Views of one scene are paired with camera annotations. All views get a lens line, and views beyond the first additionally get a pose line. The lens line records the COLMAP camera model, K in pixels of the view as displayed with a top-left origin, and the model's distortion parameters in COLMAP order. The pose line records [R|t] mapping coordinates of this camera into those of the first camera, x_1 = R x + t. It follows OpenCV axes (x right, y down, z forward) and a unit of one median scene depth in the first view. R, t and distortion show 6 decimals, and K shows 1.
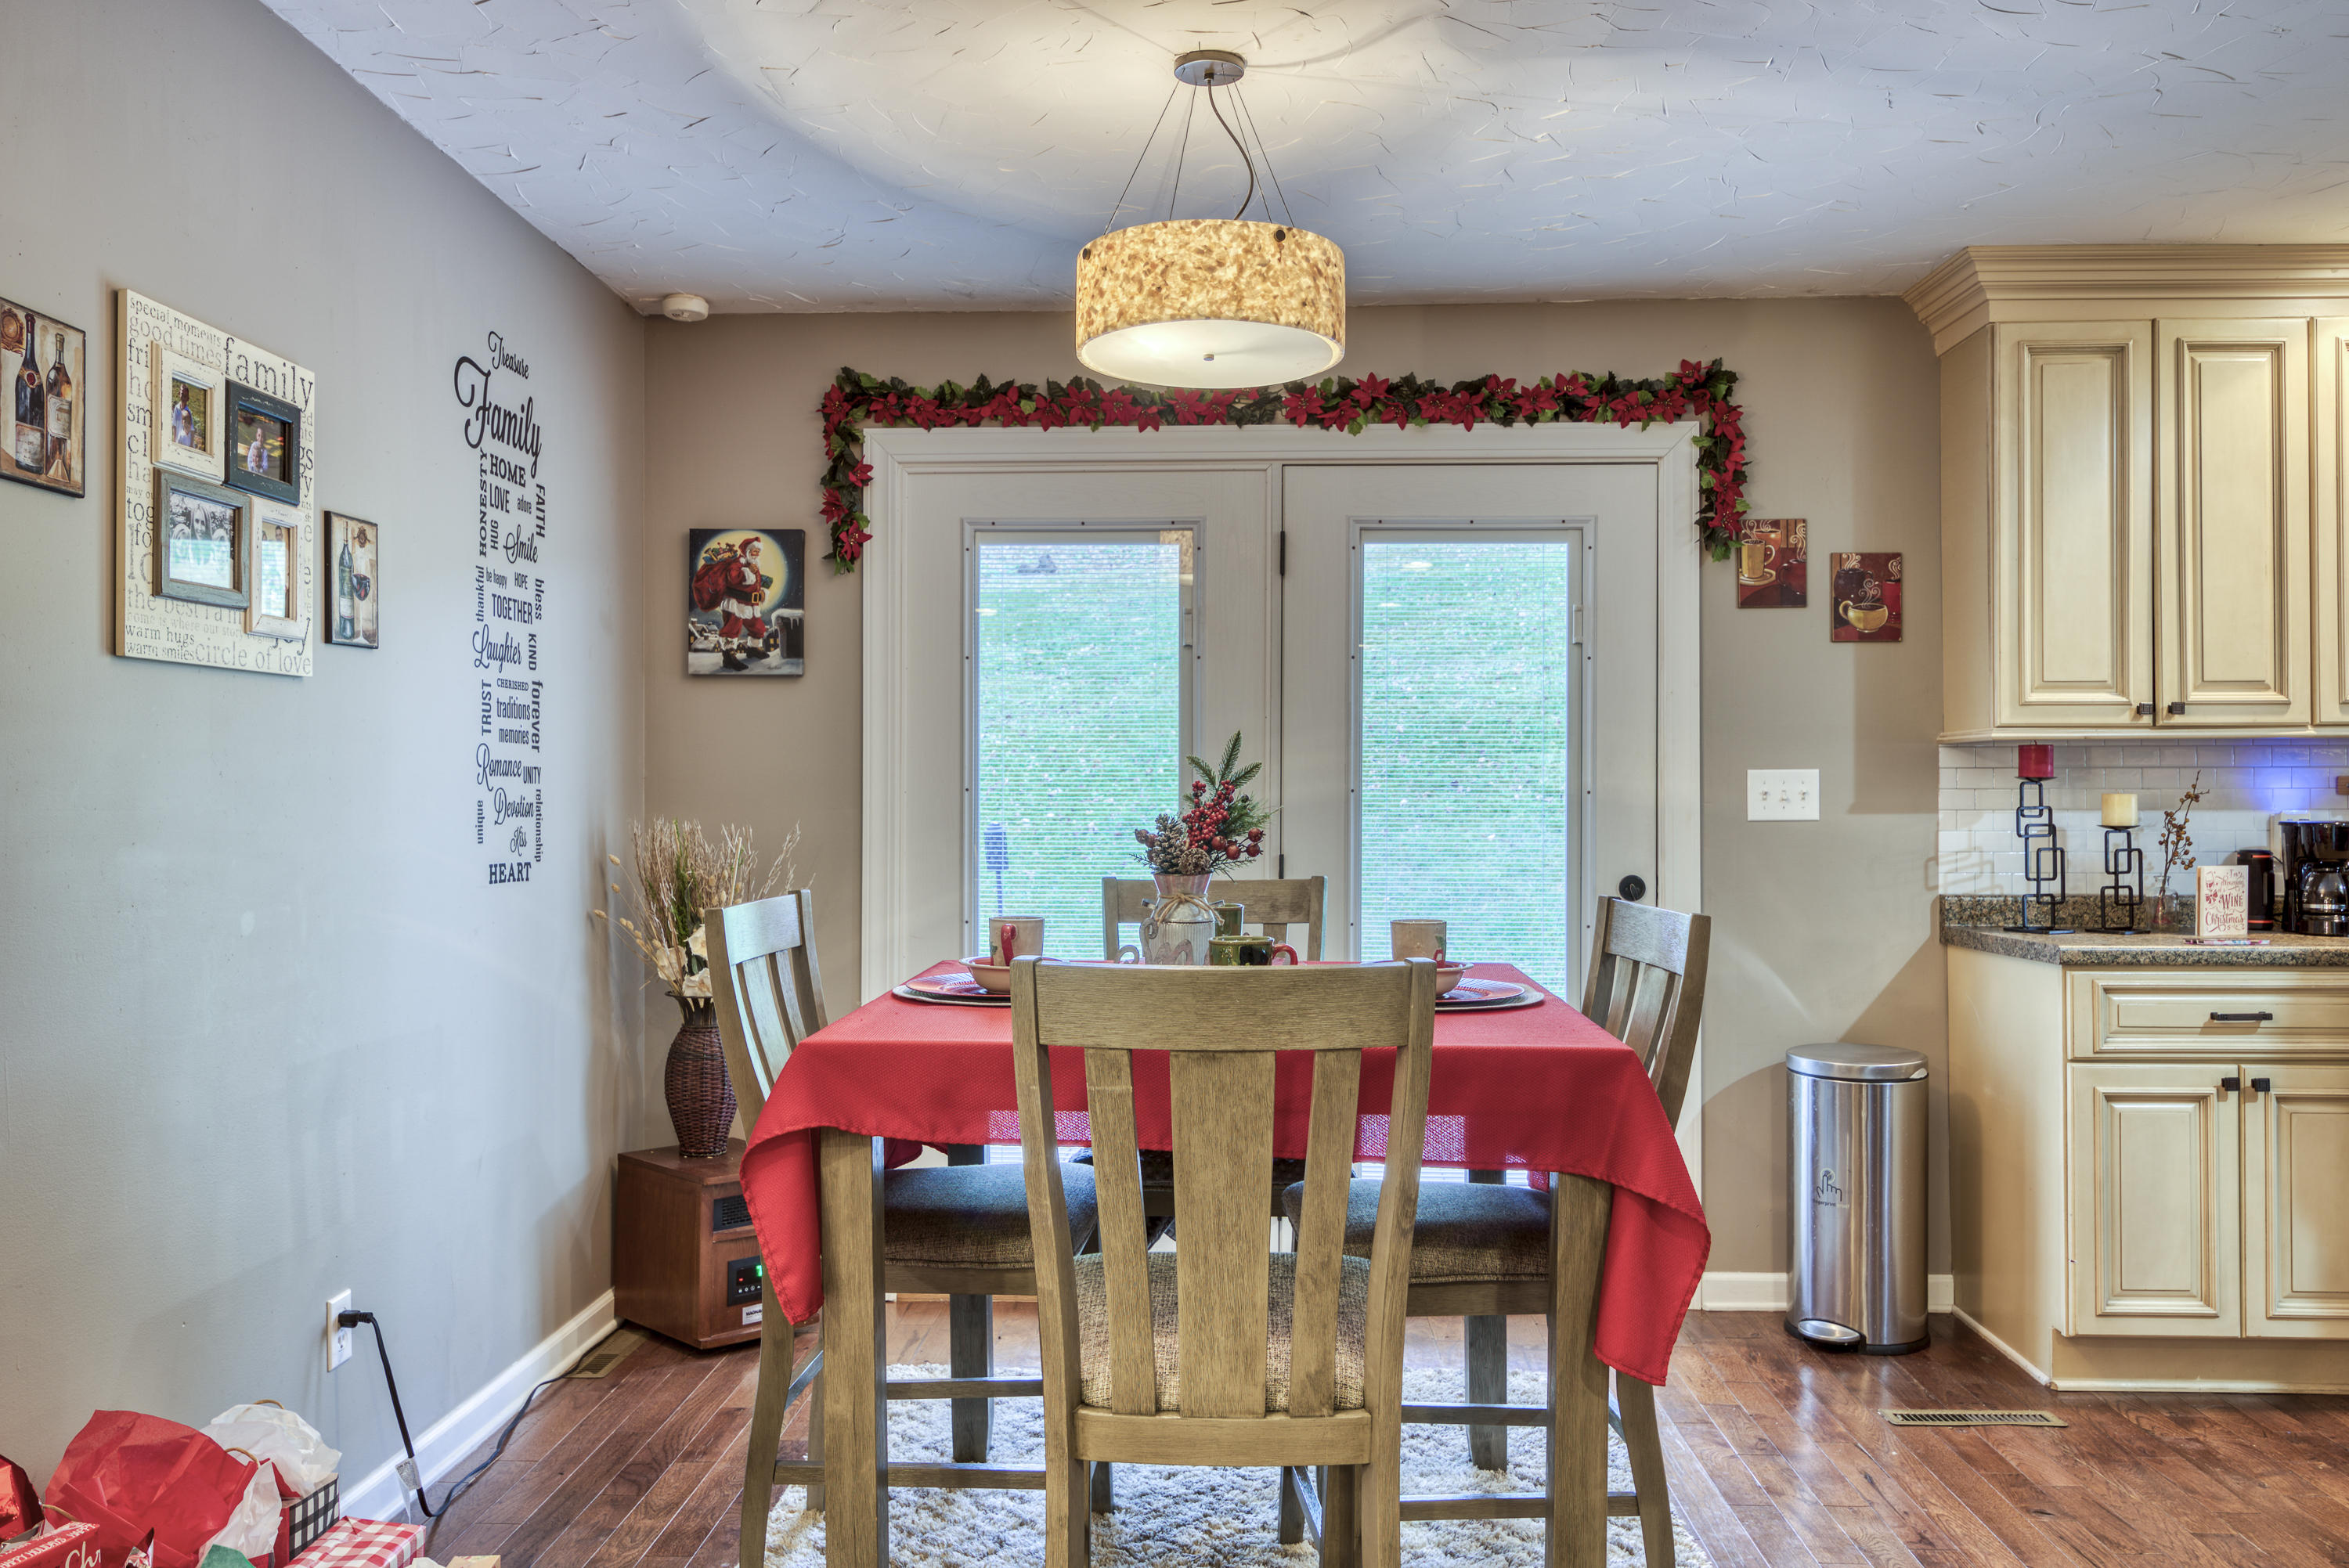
lens RADIAL K [[1766.6, 0, 1180.1], [0, 1766.6, 786.3], [0, 0, 1]] dist [0.005153, 0.002887]
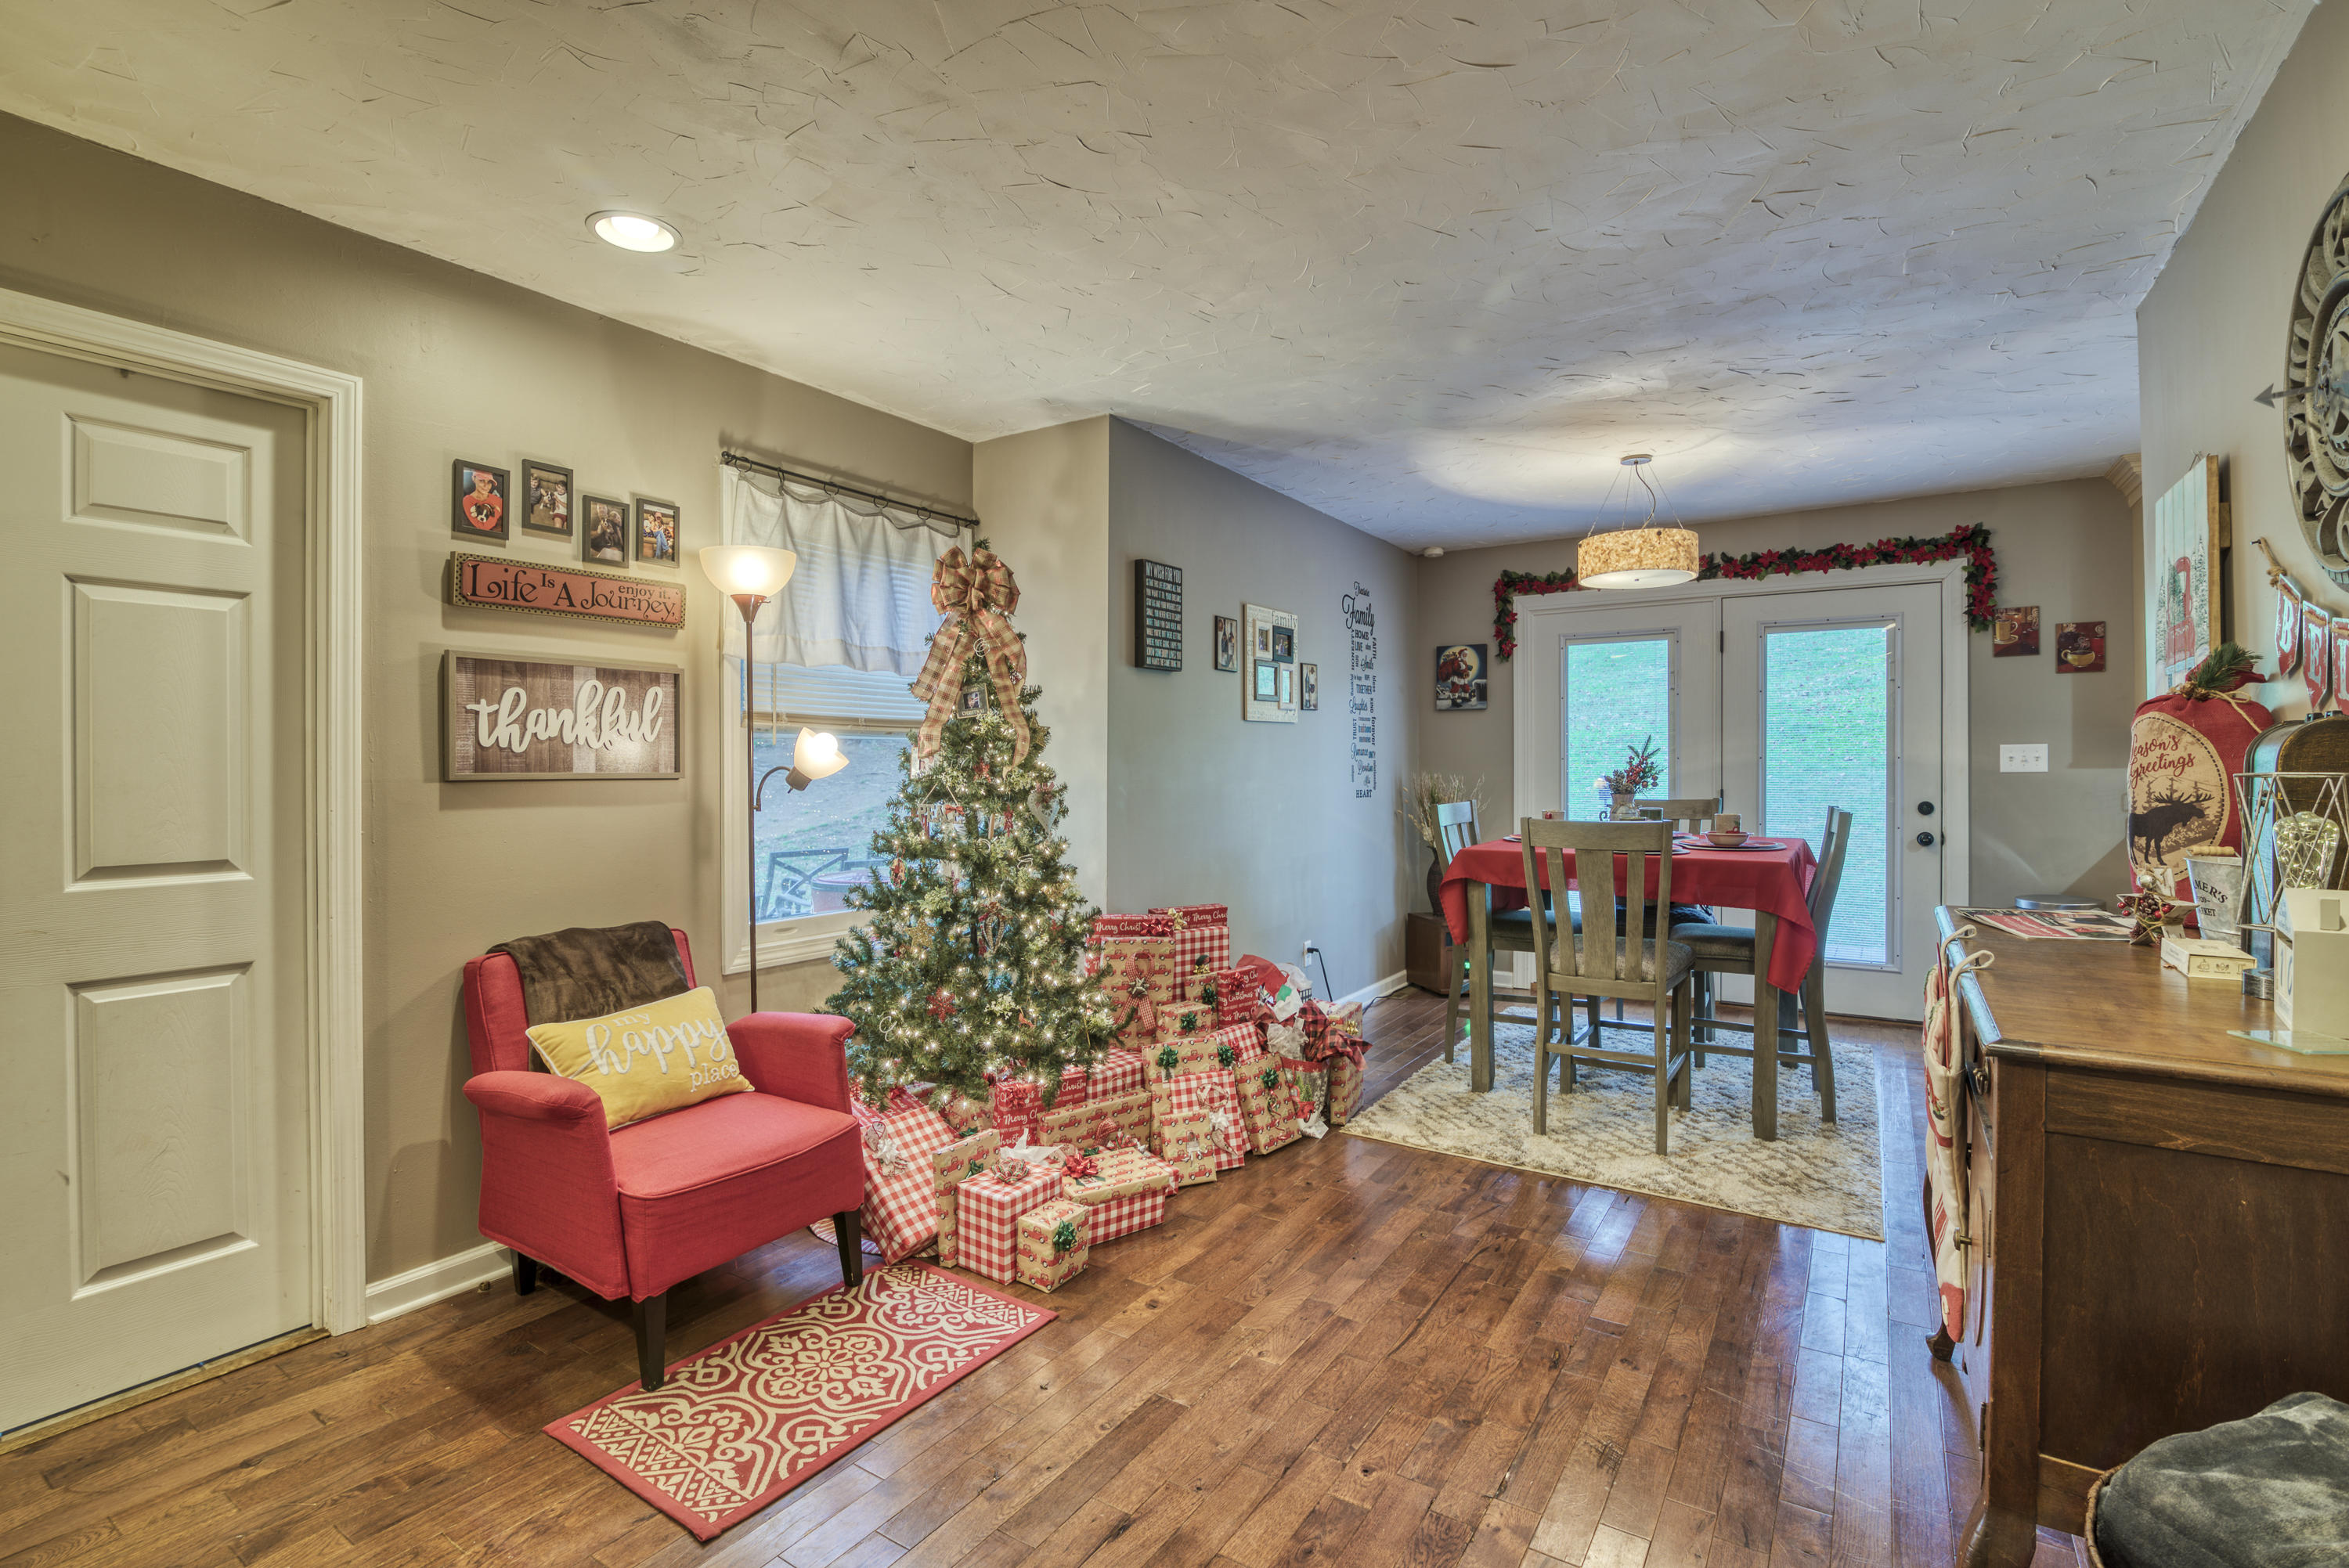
lens RADIAL K [[1065.4, 0, 1173.1], [0, 1065.4, 773.5], [0, 0, 1]] dist [-0.020535, 0.000831]
pose [[0.857301, -0.001003, -0.514815, 0.147797], [0.010411, 0.999827, 0.015389, -0.005262], [0.514711, -0.018553, 0.857163, -0.385038]]
